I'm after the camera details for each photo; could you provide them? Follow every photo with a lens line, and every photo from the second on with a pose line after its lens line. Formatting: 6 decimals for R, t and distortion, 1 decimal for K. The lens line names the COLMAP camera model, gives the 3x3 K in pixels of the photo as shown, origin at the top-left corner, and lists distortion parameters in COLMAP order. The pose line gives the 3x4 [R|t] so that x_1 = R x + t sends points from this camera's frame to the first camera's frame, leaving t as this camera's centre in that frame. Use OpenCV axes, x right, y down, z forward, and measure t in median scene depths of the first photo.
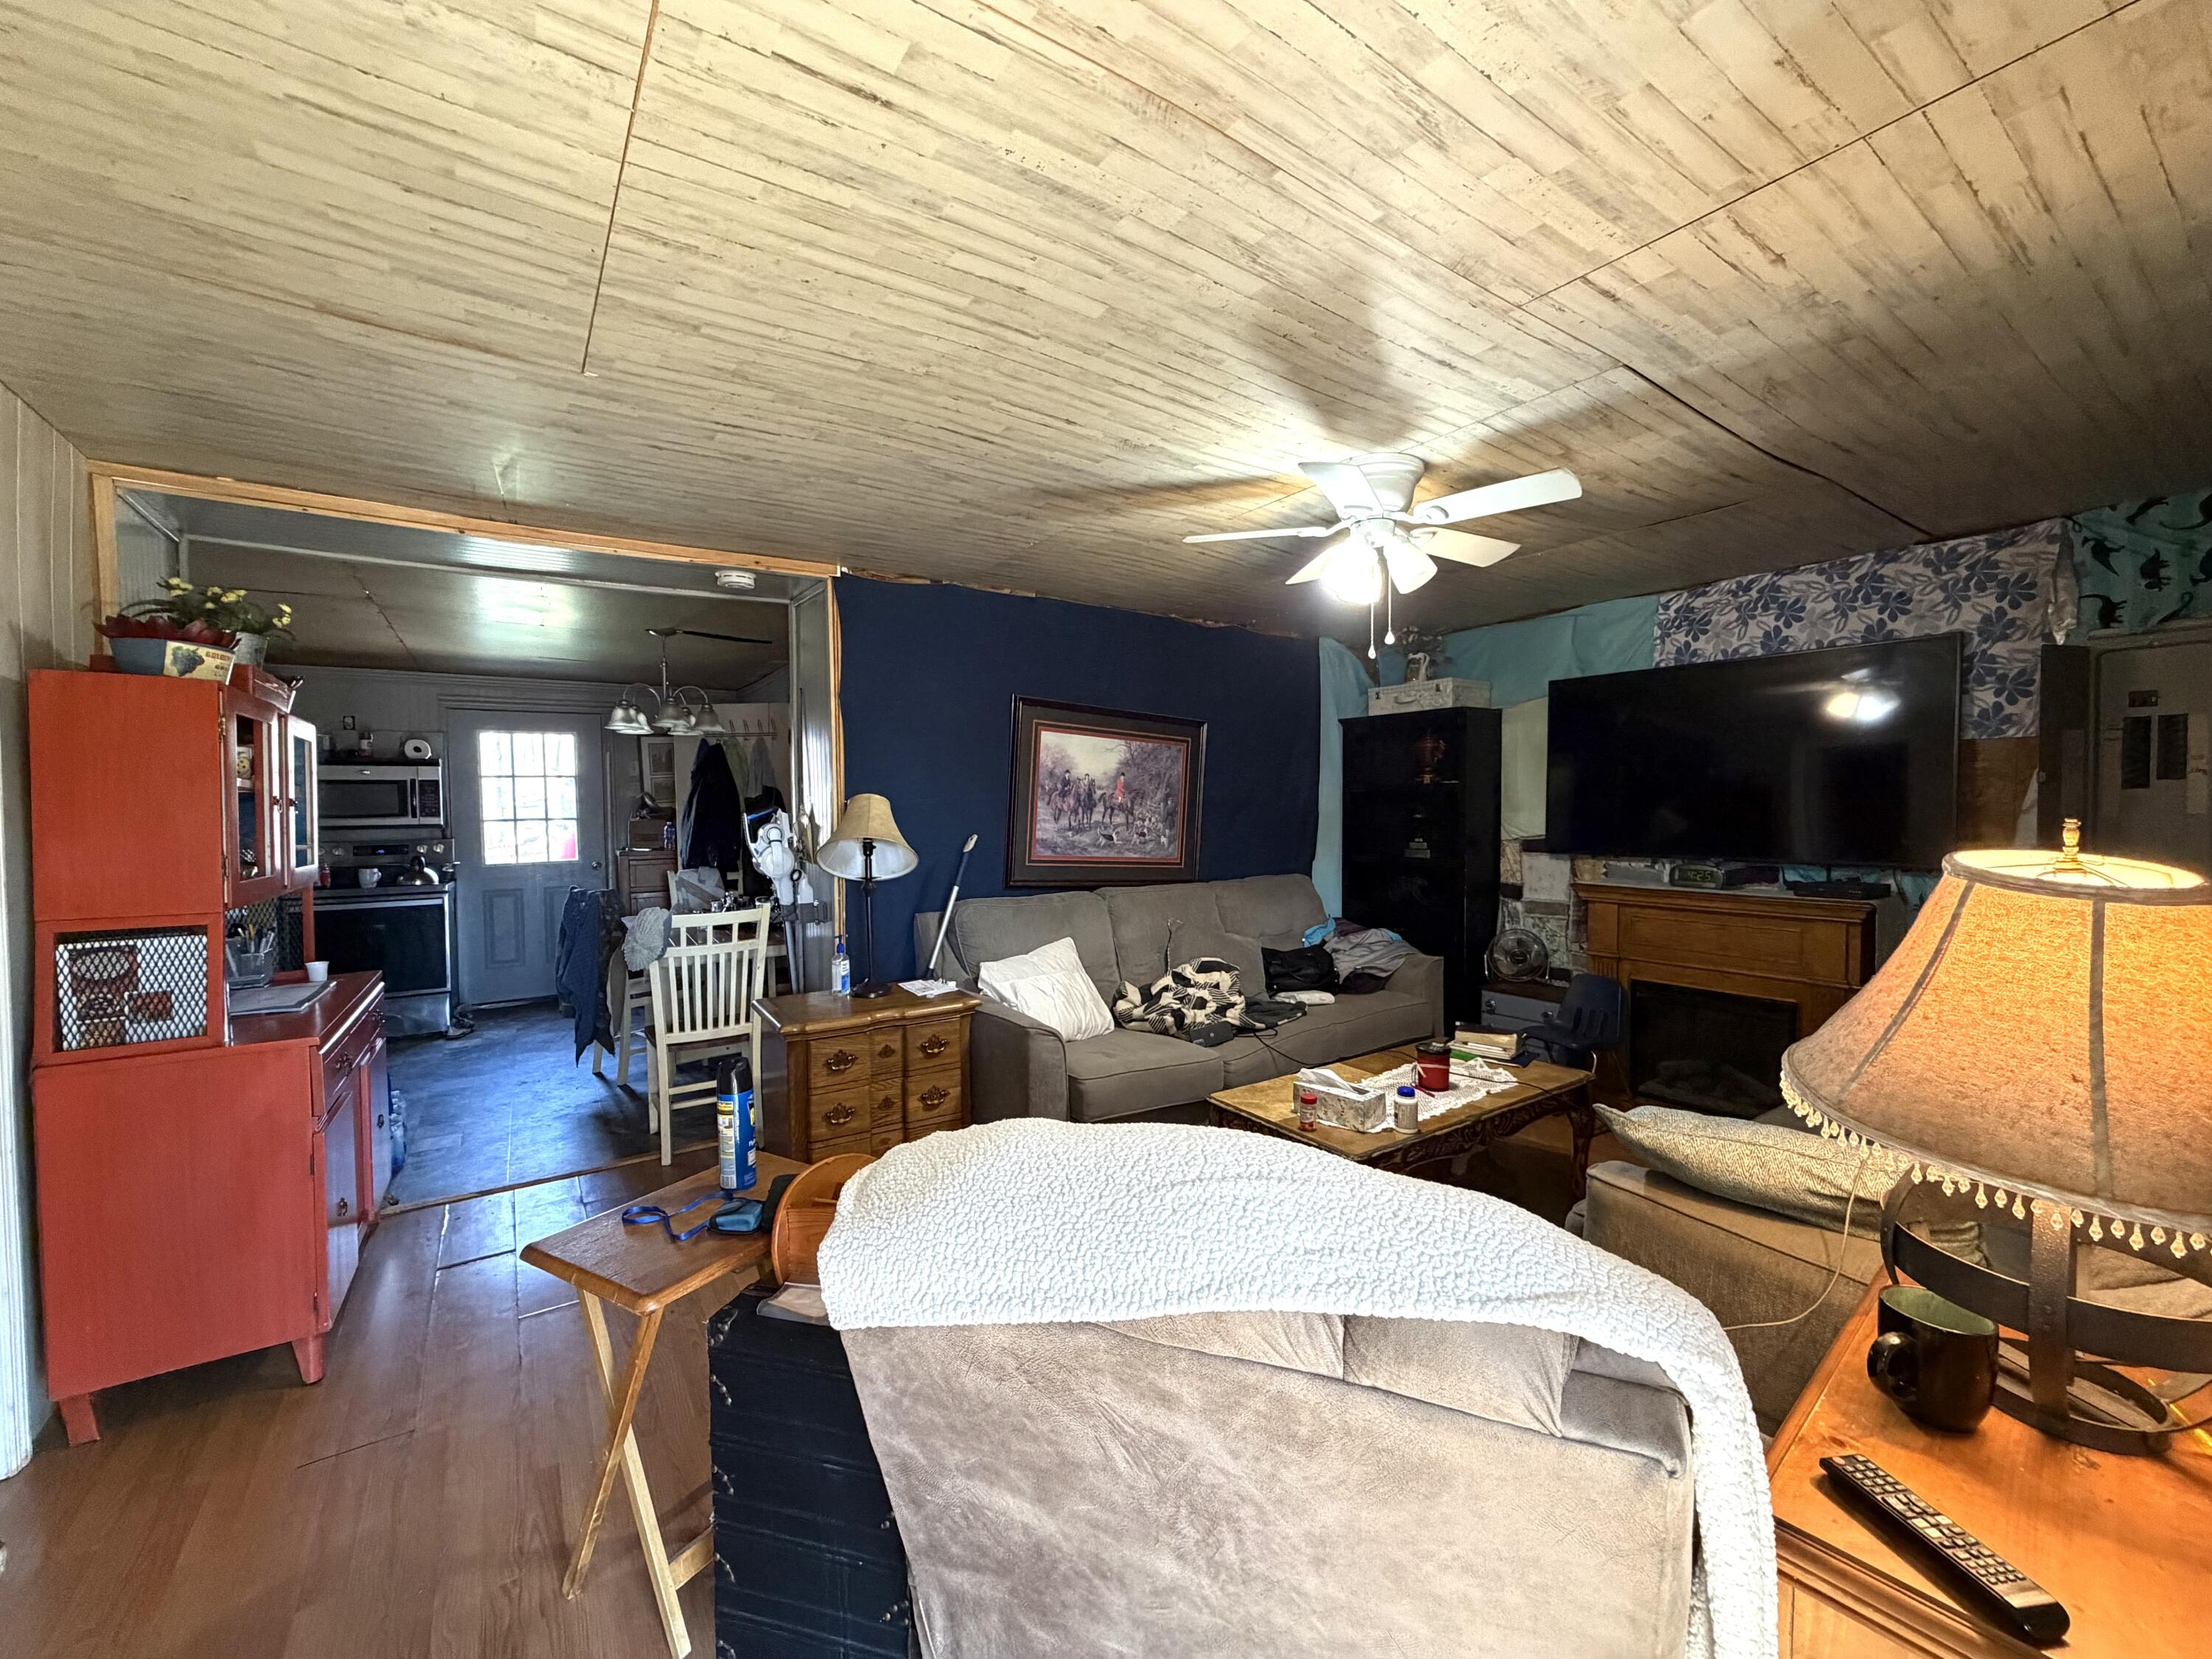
lens RADIAL K [[884.0, 0, 1111.0], [0, 884.0, 833.6], [0, 0, 1]] dist [0.001230, 0.000428]
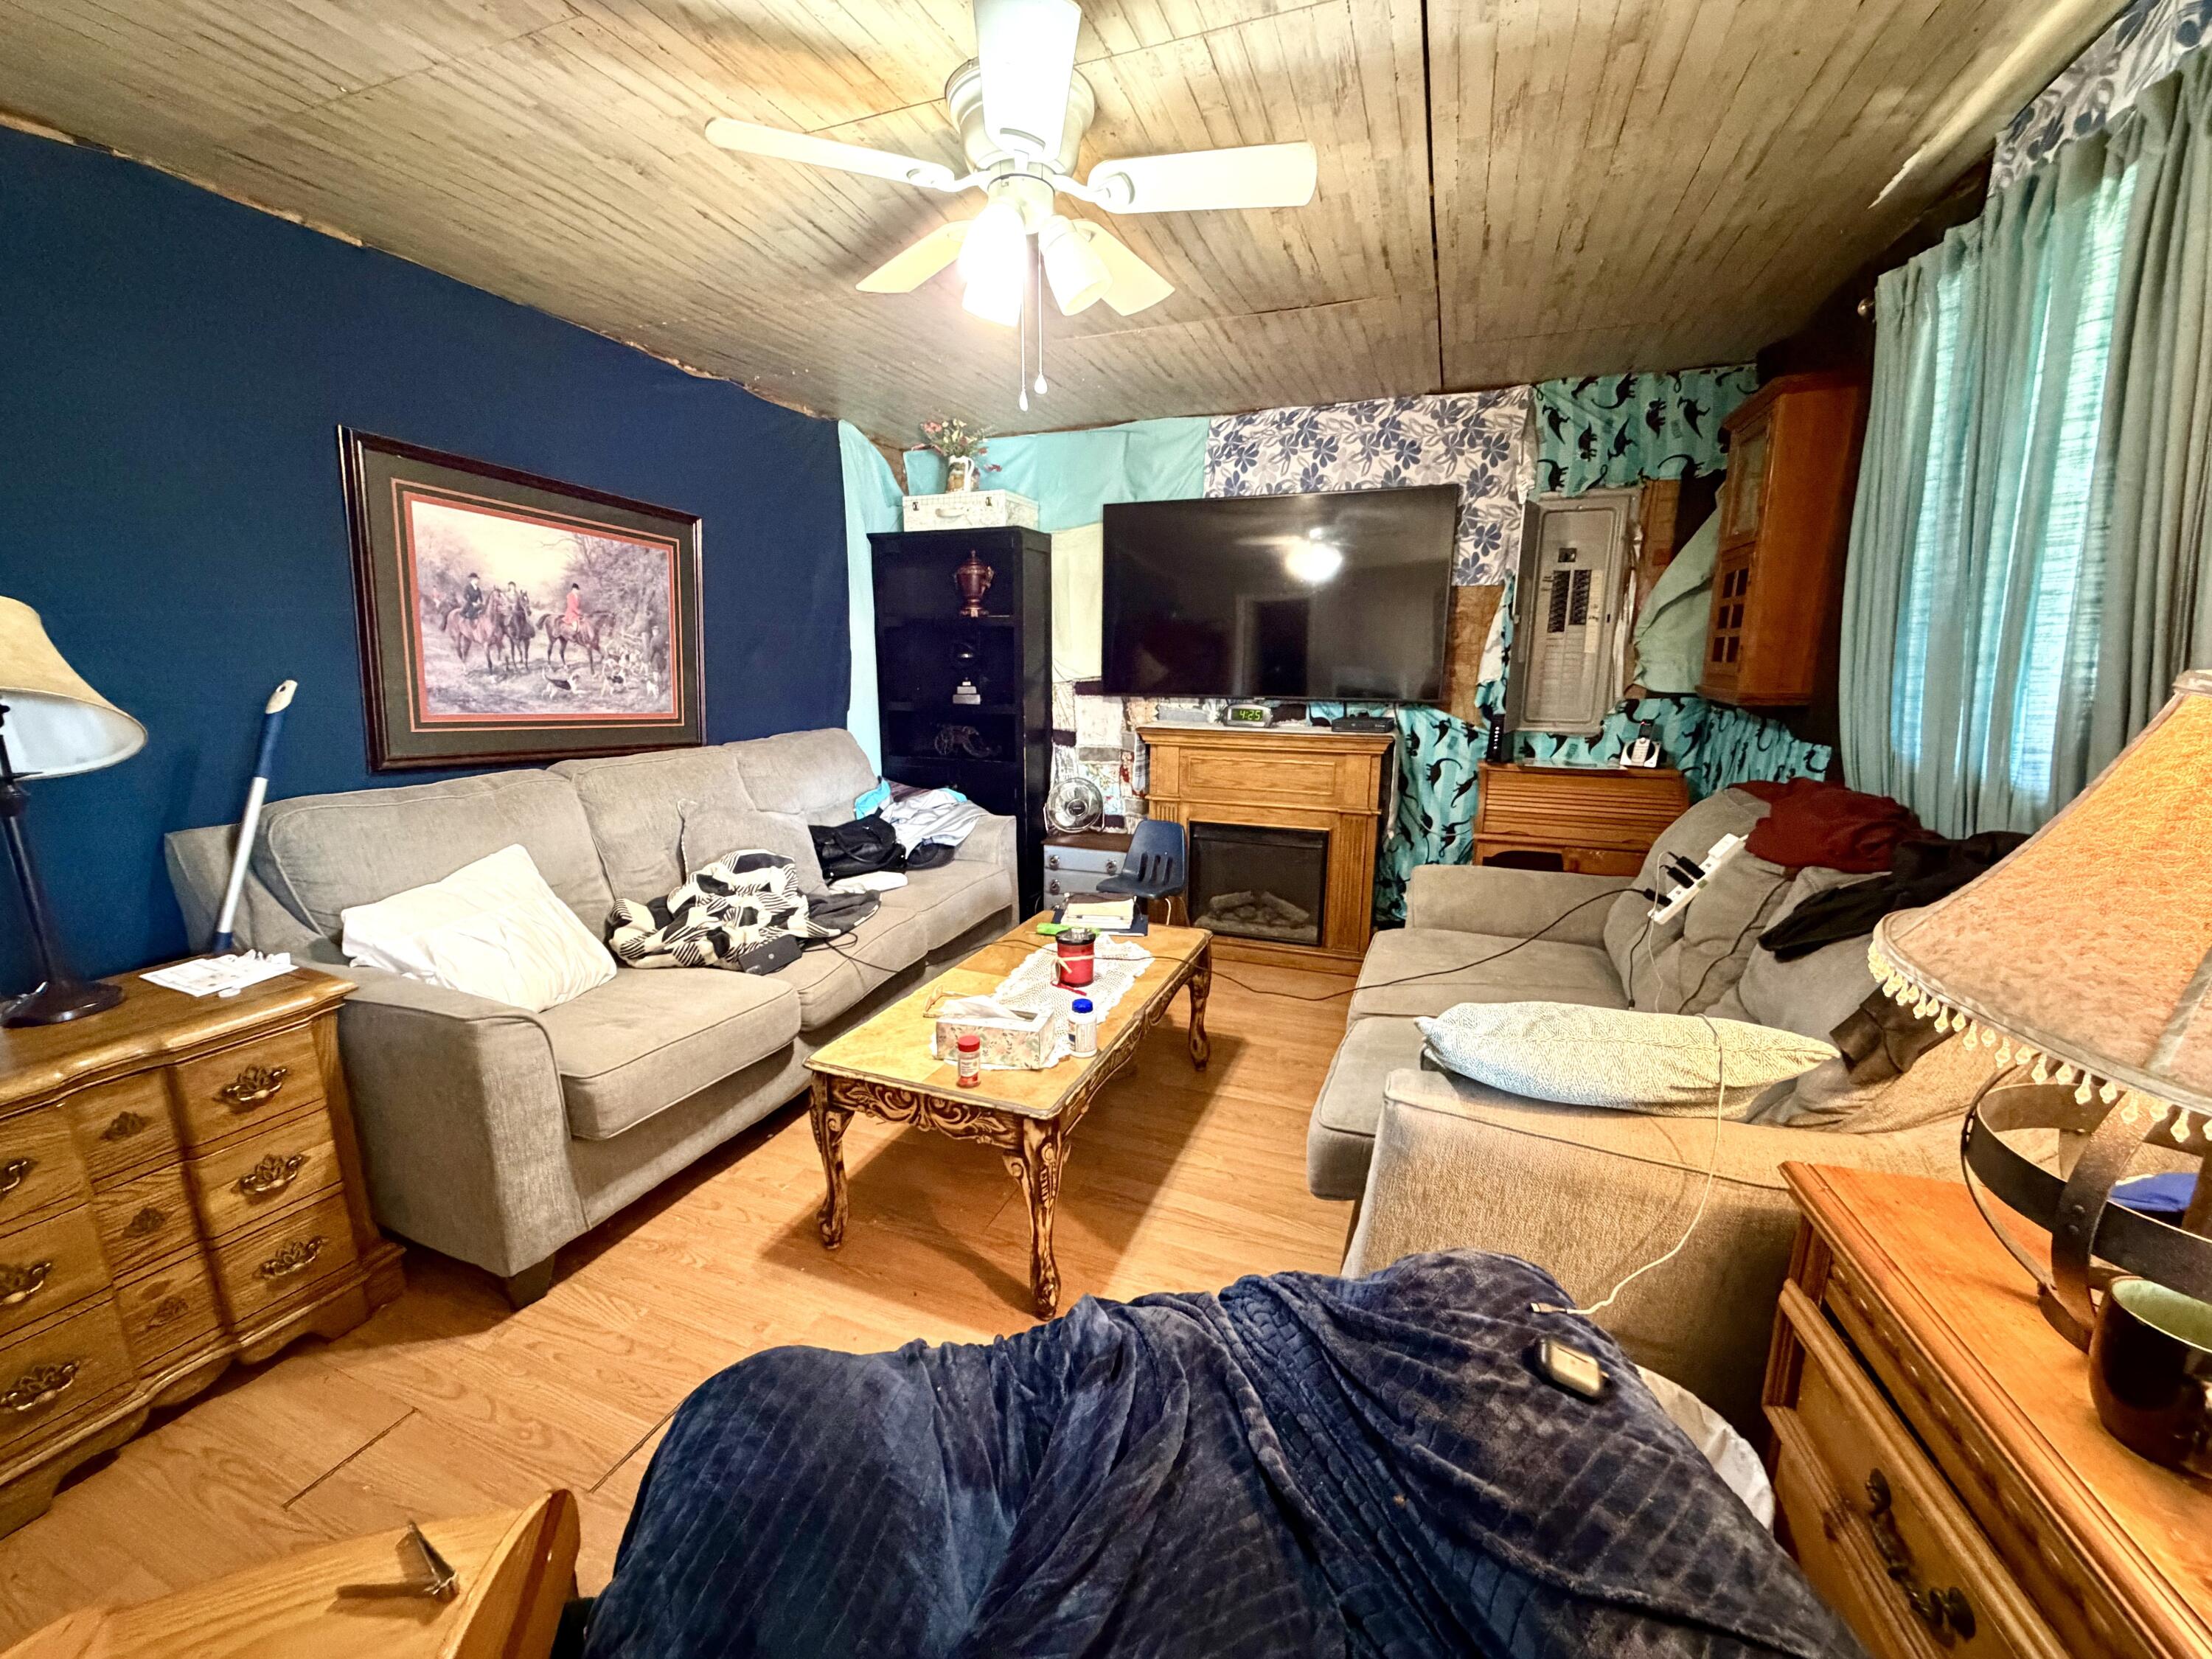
lens RADIAL K [[884.0, 0, 1104.7], [0, 884.0, 831.7], [0, 0, 1]] dist [0.001230, 0.000428]
pose [[0.832554, -0.103244, 0.544237, -0.040864], [0.009905, 0.985095, 0.171724, 0.003826], [-0.553855, -0.137579, 0.821168, 0.251333]]
